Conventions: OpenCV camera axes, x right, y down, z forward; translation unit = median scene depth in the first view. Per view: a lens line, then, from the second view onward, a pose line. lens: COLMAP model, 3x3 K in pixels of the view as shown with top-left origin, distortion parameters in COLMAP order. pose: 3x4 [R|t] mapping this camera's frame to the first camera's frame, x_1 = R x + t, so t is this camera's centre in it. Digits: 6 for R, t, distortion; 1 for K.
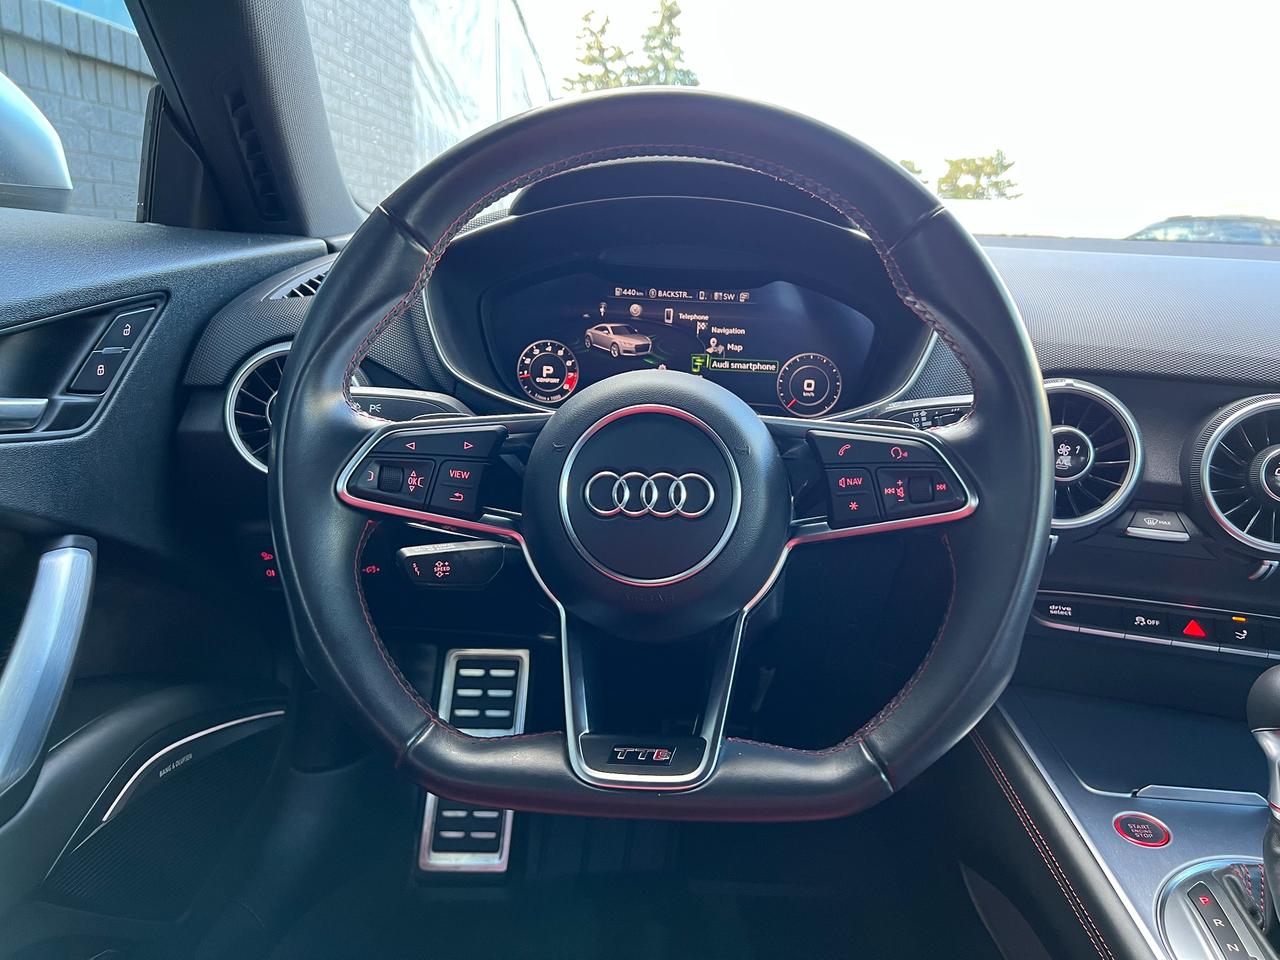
lens RADIAL K [[976.1, 0, 640.0], [0, 976.1, 480.0], [0, 0, 1]] dist [0.074475, -0.118058]
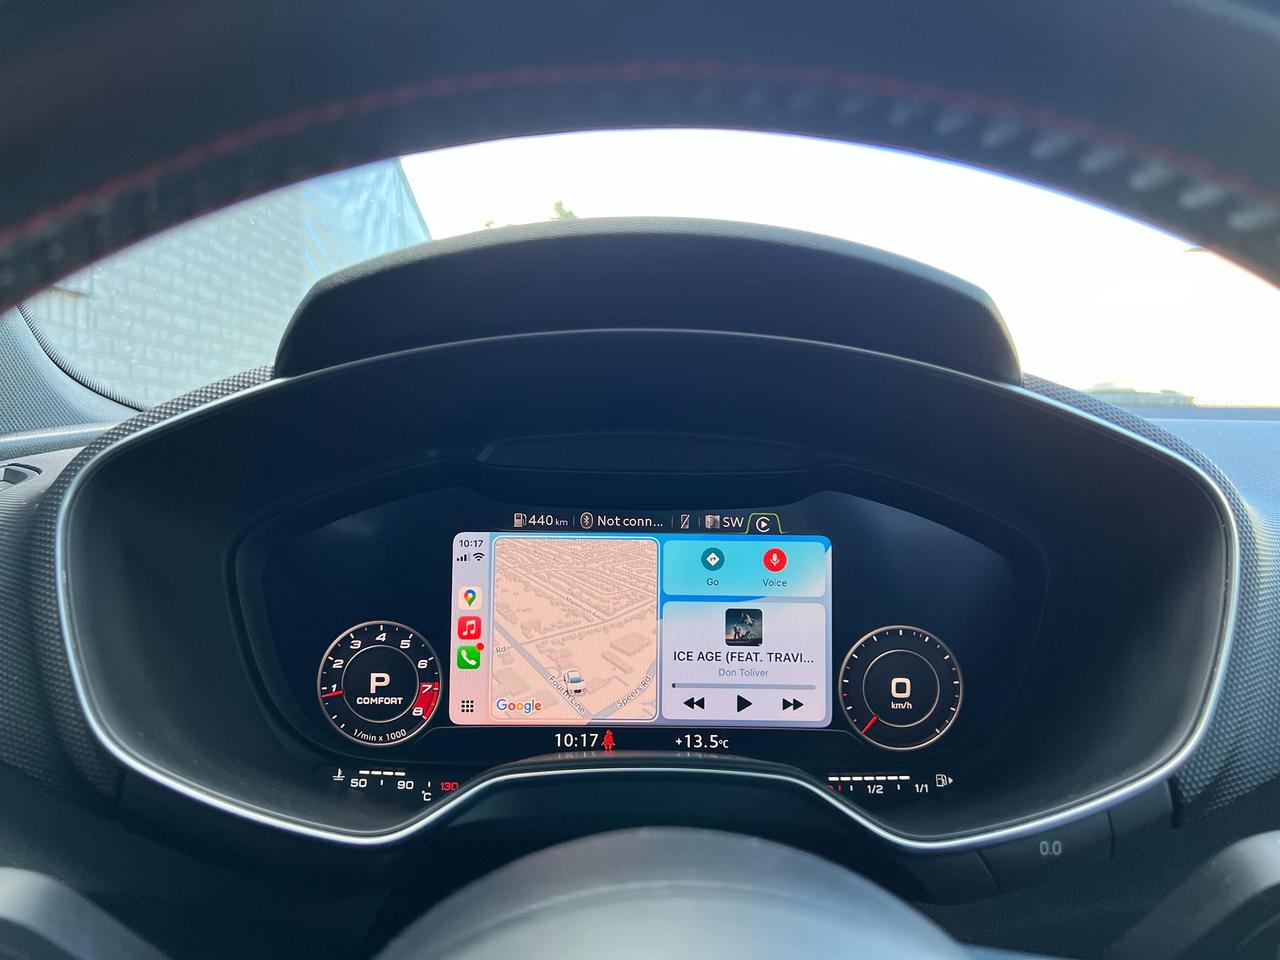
lens RADIAL K [[959.2, 0, 646.0], [0, 959.2, 479.5], [0, 0, 1]] dist [0.057148, -0.058953]
pose [[0.994110, -0.037828, 0.101559, -0.005442], [0.055659, 0.982284, -0.178943, -0.117412], [-0.092991, 0.183542, 0.978604, 0.487868]]
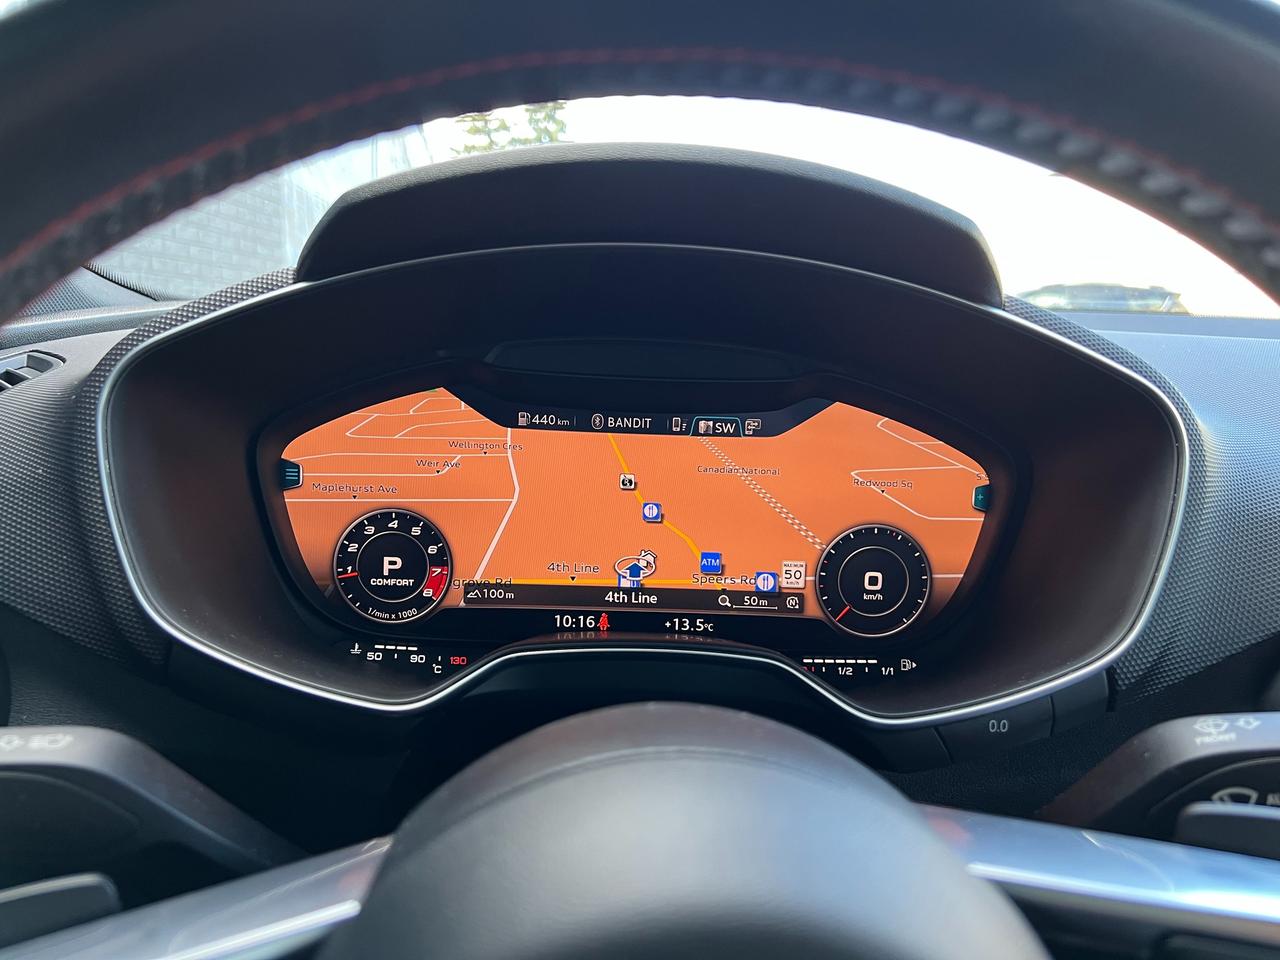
lens RADIAL K [[953.0, 0, 643.9], [0, 953.0, 466.5], [0, 0, 1]] dist [0.097900, -0.127049]
pose [[0.992996, -0.024771, 0.115521, -0.016628], [0.033103, 0.996943, -0.070775, -0.123753], [-0.113415, 0.074104, 0.990780, 0.459056]]
